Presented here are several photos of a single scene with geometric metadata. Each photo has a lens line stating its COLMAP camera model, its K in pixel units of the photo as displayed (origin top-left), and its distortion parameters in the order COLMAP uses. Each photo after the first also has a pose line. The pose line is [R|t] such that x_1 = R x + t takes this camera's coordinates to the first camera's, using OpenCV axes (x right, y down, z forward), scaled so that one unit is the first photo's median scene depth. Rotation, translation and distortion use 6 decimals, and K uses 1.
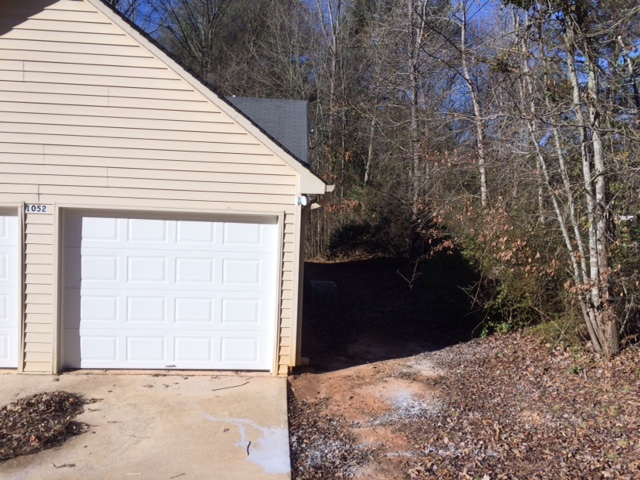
lens RADIAL K [[553.5, 0, 317.0], [0, 553.5, 240.0], [0, 0, 1]] dist [0.069872, -0.048639]
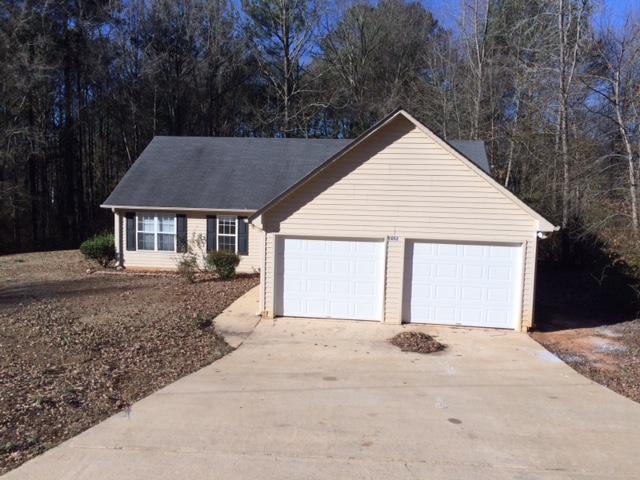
lens RADIAL K [[553.5, 0, 322.0], [0, 553.5, 235.9], [0, 0, 1]] dist [0.069872, -0.048639]
pose [[0.982746, 0.003571, -0.184923, -0.384114], [-0.003856, 0.999992, -0.001184, -0.062146], [0.184918, 0.001876, 0.982752, -0.924082]]
